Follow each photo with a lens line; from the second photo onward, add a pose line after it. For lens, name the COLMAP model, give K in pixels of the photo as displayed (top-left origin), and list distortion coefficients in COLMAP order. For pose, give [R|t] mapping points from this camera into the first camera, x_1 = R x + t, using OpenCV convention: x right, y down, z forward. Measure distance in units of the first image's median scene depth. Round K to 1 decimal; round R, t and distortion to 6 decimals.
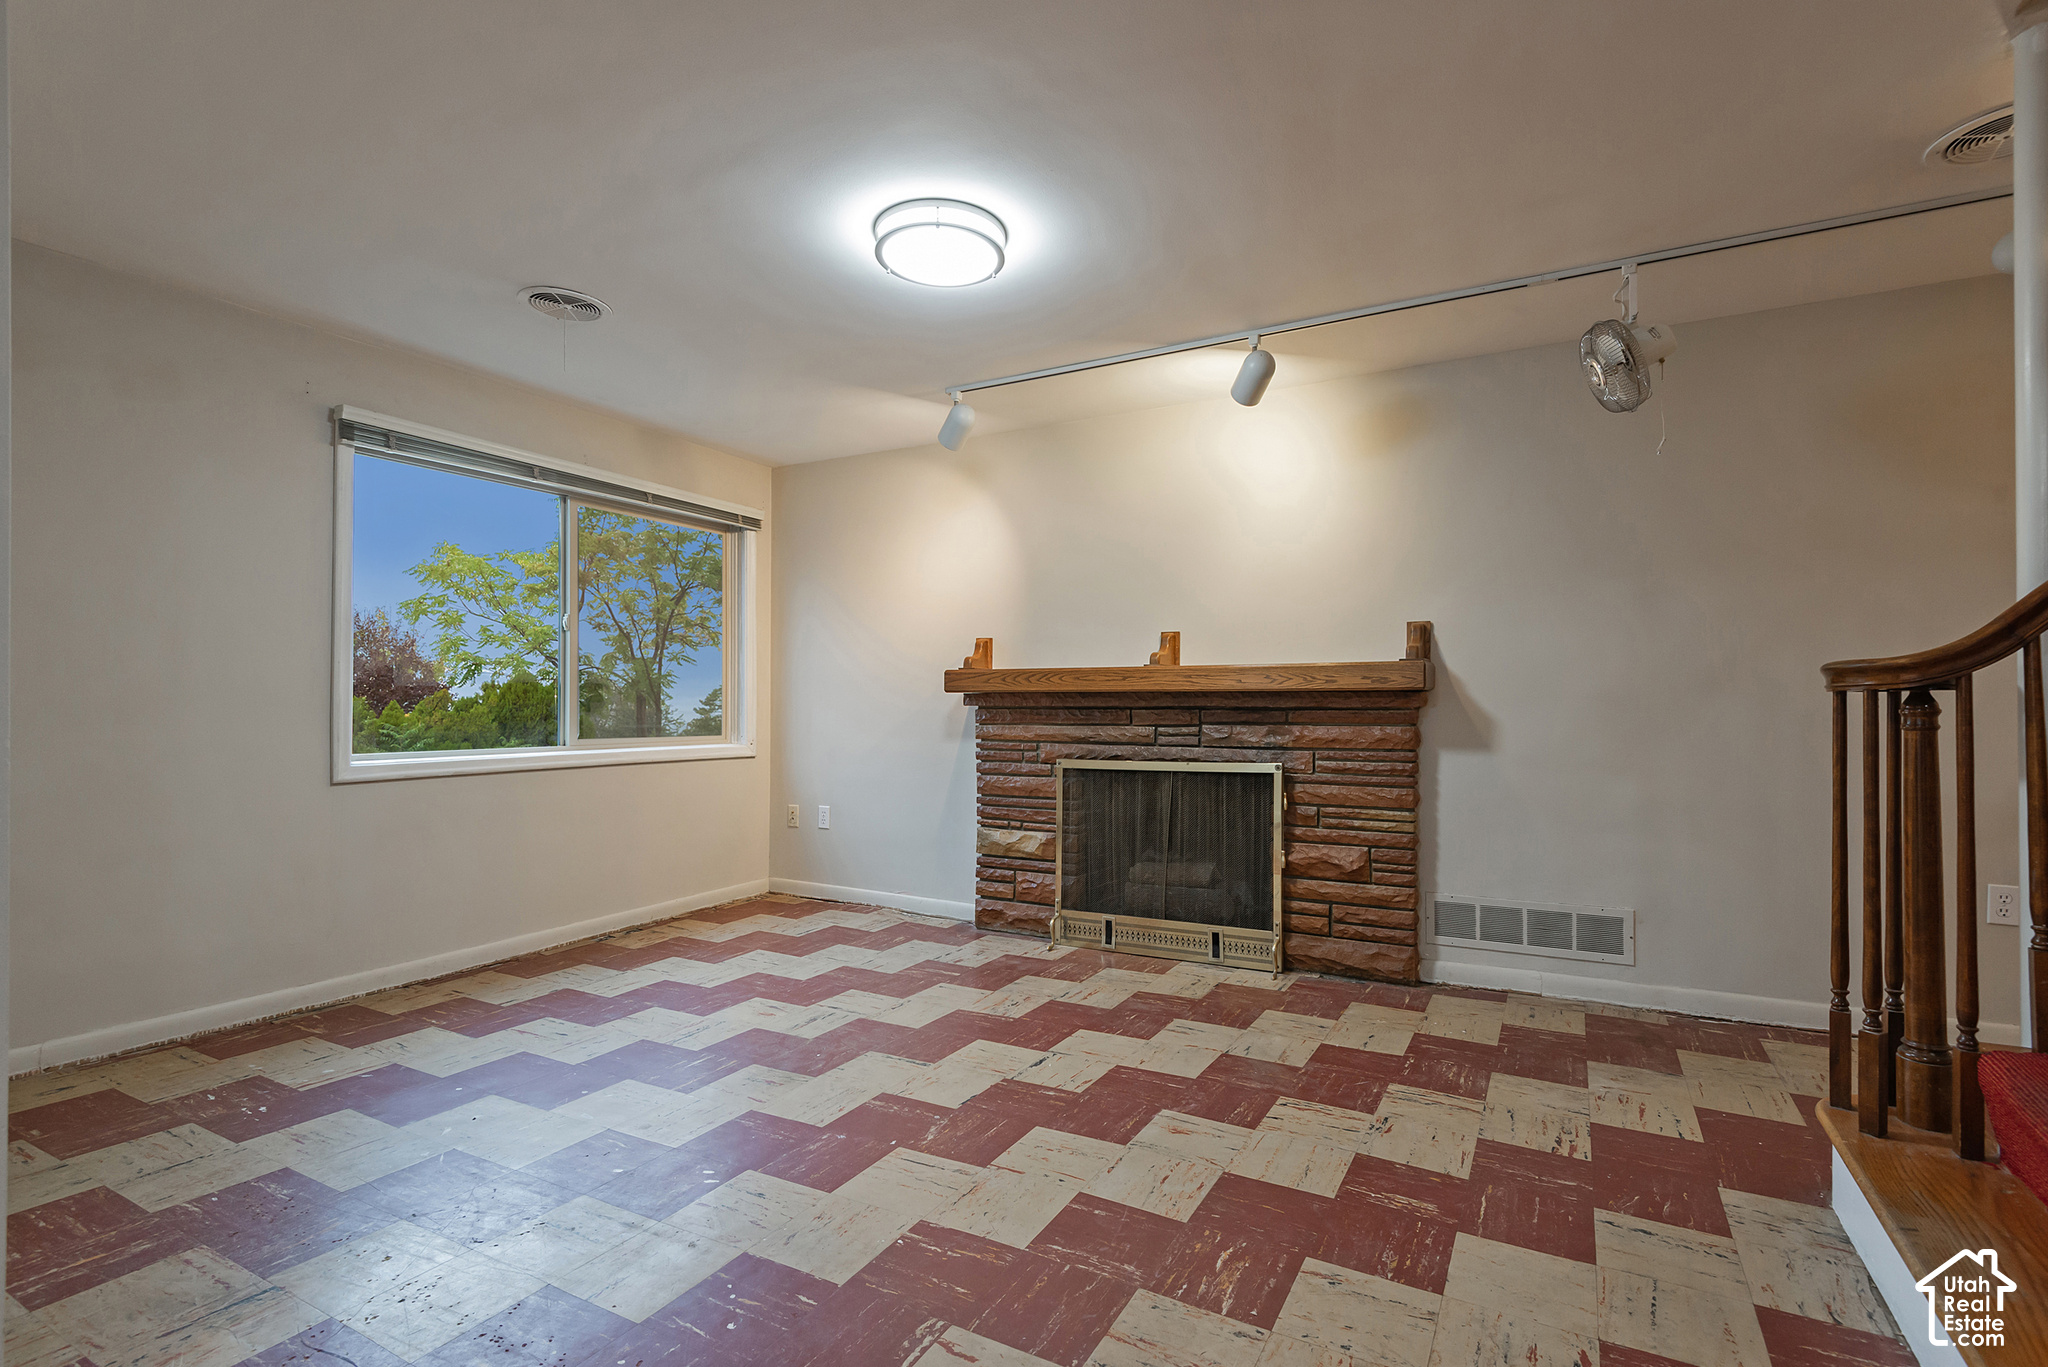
lens RADIAL K [[942.2, 0, 1024.4], [0, 942.2, 692.8], [0, 0, 1]] dist [0.000930, -0.011364]
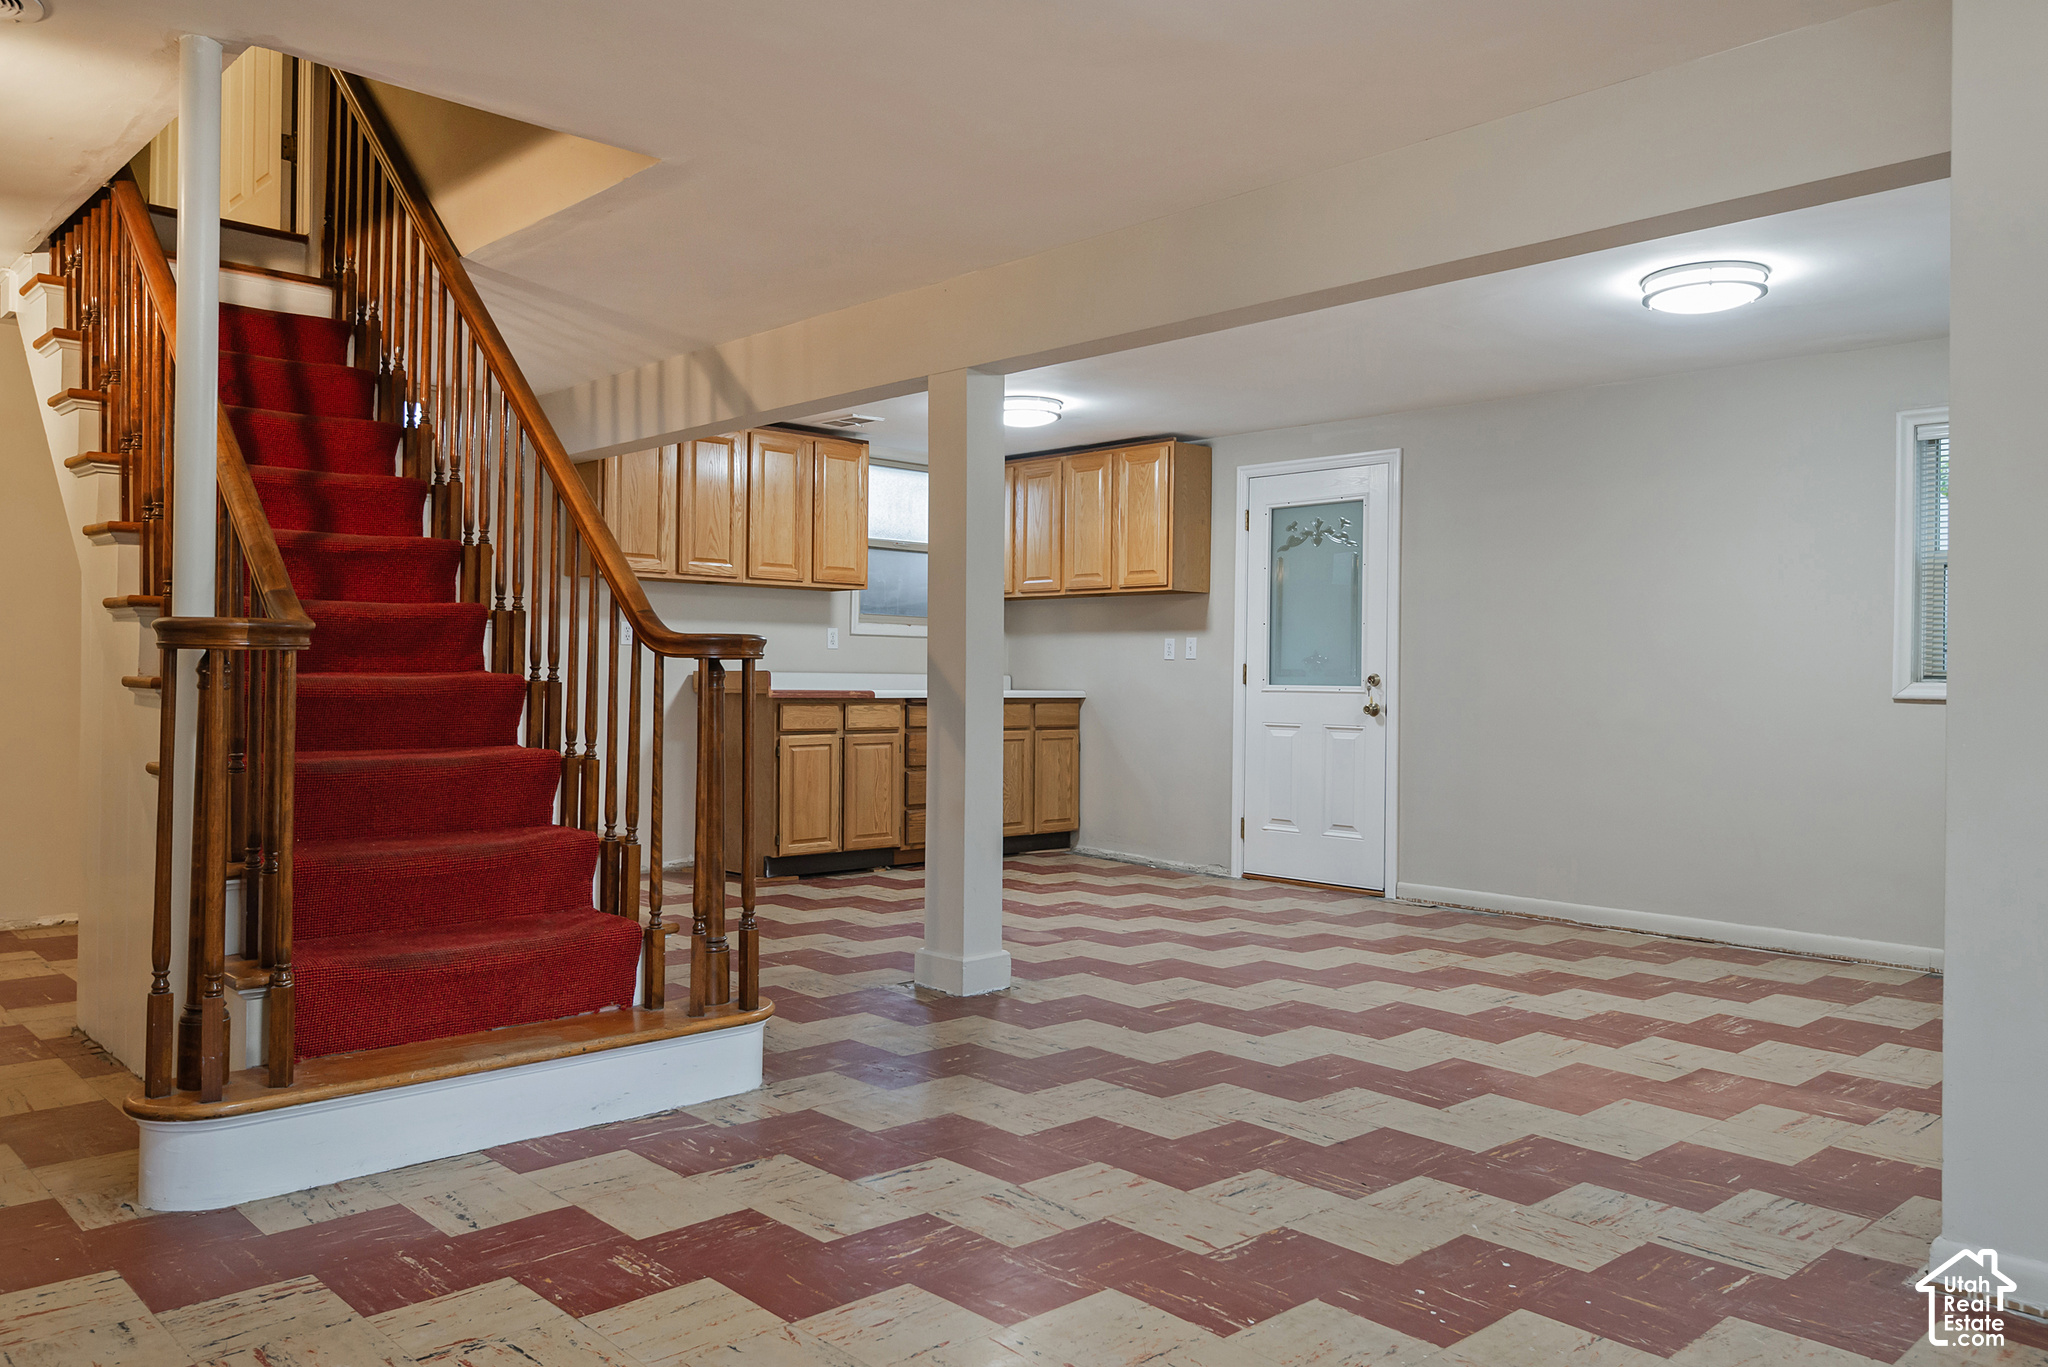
lens RADIAL K [[1489.2, 0, 1024.0], [0, 1489.2, 683.5], [0, 0, 1]] dist [-0.001602, -0.000718]
pose [[-0.960523, -0.013576, 0.277867, -0.295588], [-0.017609, 0.999773, -0.012022, 0.046011], [-0.277641, -0.016440, -0.960544, 2.320170]]
